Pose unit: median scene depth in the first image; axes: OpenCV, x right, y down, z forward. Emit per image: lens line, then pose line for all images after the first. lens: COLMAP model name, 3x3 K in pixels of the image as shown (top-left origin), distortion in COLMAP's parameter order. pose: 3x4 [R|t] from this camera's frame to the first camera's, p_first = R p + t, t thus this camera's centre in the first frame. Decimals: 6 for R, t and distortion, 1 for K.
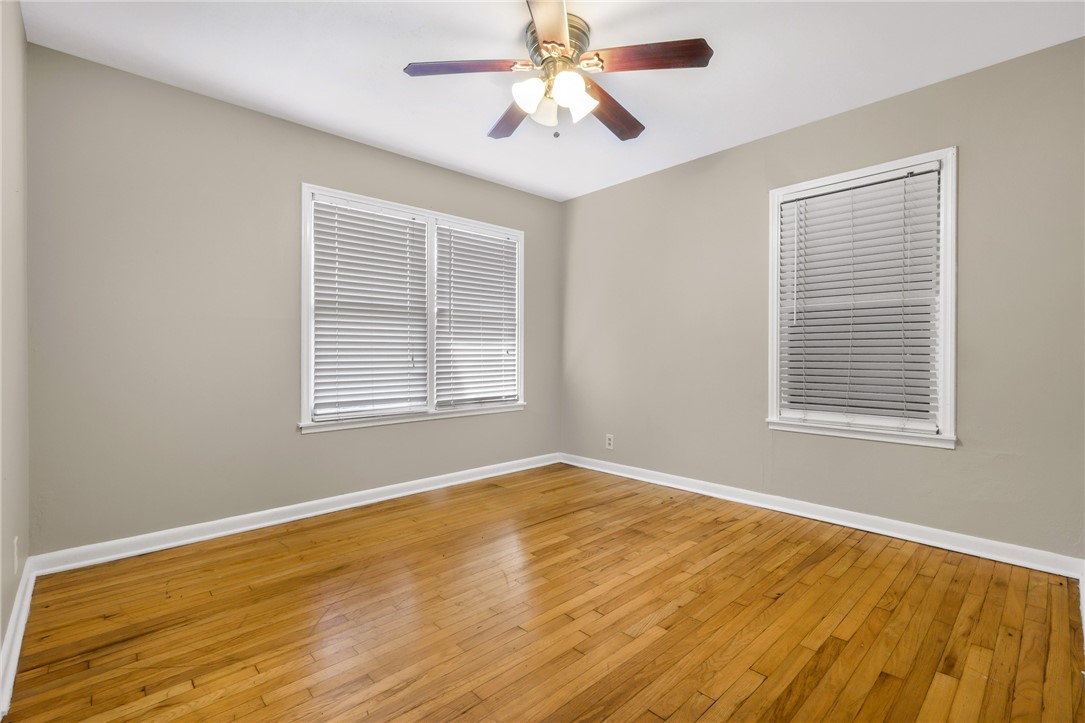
lens RADIAL K [[491.7, 0, 542.9], [0, 491.7, 359.0], [0, 0, 1]] dist [-0.000162, -0.000003]
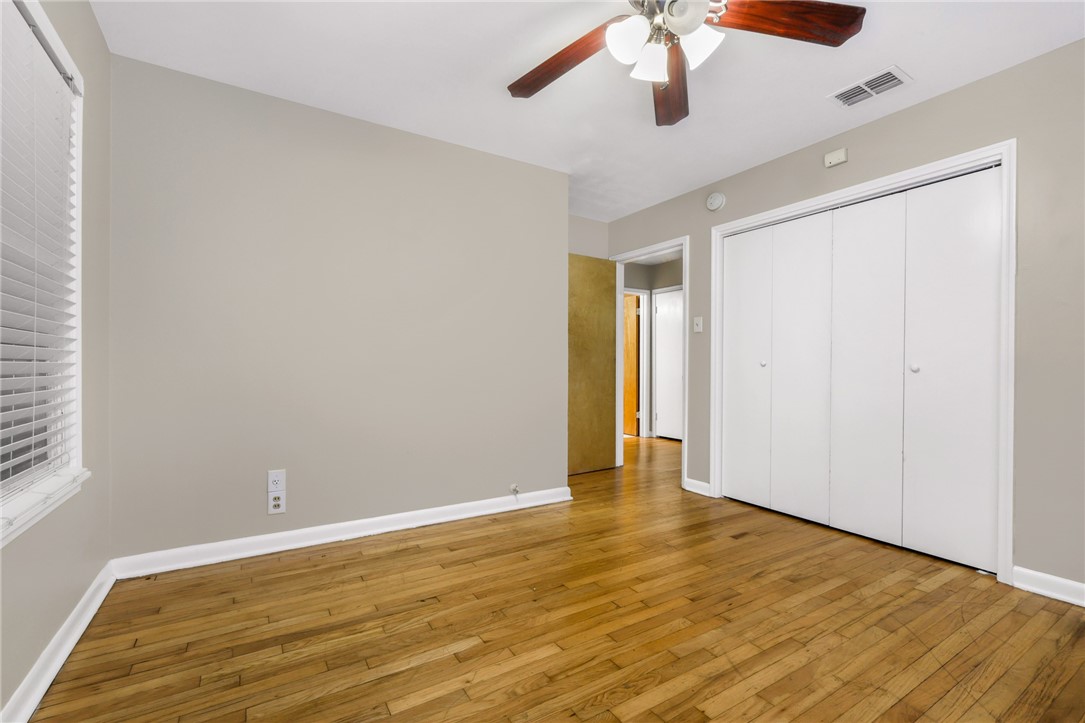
lens RADIAL K [[473.9, 0, 541.4], [0, 473.9, 364.0], [0, 0, 1]] dist [-0.001867, -0.000321]
pose [[-0.979539, -0.005907, 0.201168, 0.066889], [-0.004776, 0.999970, 0.006103, 0.003331], [-0.201198, 0.005017, -0.979538, 1.939520]]
